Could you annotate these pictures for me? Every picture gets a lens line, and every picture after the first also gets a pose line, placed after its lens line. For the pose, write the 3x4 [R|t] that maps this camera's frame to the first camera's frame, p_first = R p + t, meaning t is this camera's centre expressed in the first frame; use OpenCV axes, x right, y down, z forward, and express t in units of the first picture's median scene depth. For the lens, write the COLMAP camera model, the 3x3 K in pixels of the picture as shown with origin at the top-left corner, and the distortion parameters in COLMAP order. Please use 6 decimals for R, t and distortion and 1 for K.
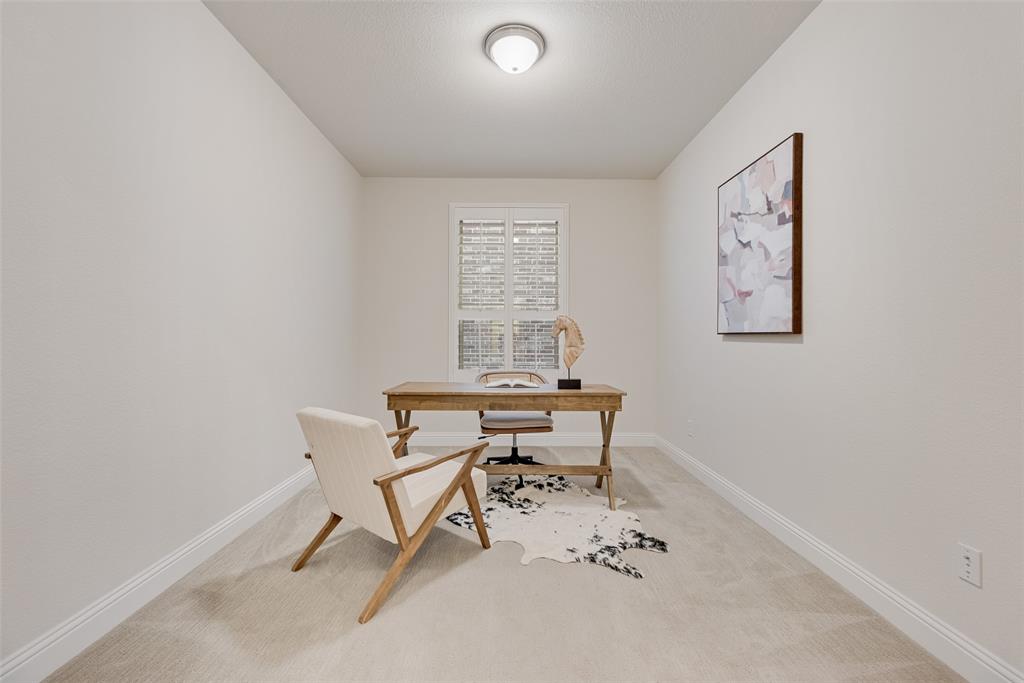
lens RADIAL K [[414.7, 0, 513.9], [0, 414.7, 346.9], [0, 0, 1]] dist [-0.001214, 0.000047]
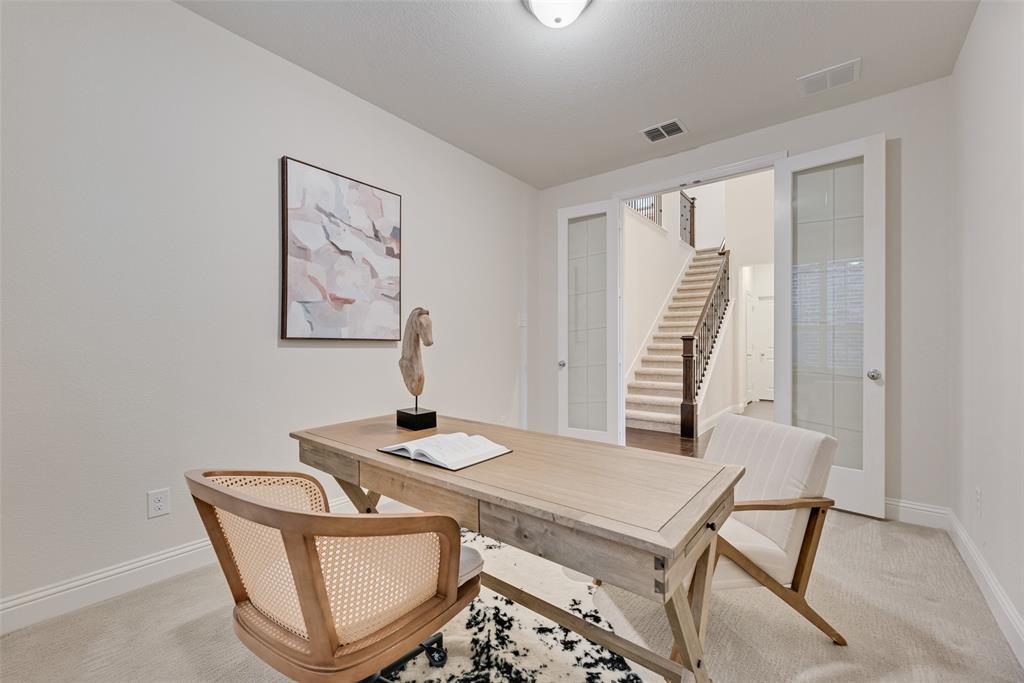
lens RADIAL K [[414.7, 0, 513.9], [0, 414.7, 346.9], [0, 0, 1]] dist [-0.001214, 0.000047]
pose [[-0.768202, -0.009699, 0.640134, -0.442844], [0.006413, 0.999718, 0.022843, -0.036777], [-0.640175, 0.021654, -0.767924, 1.618003]]
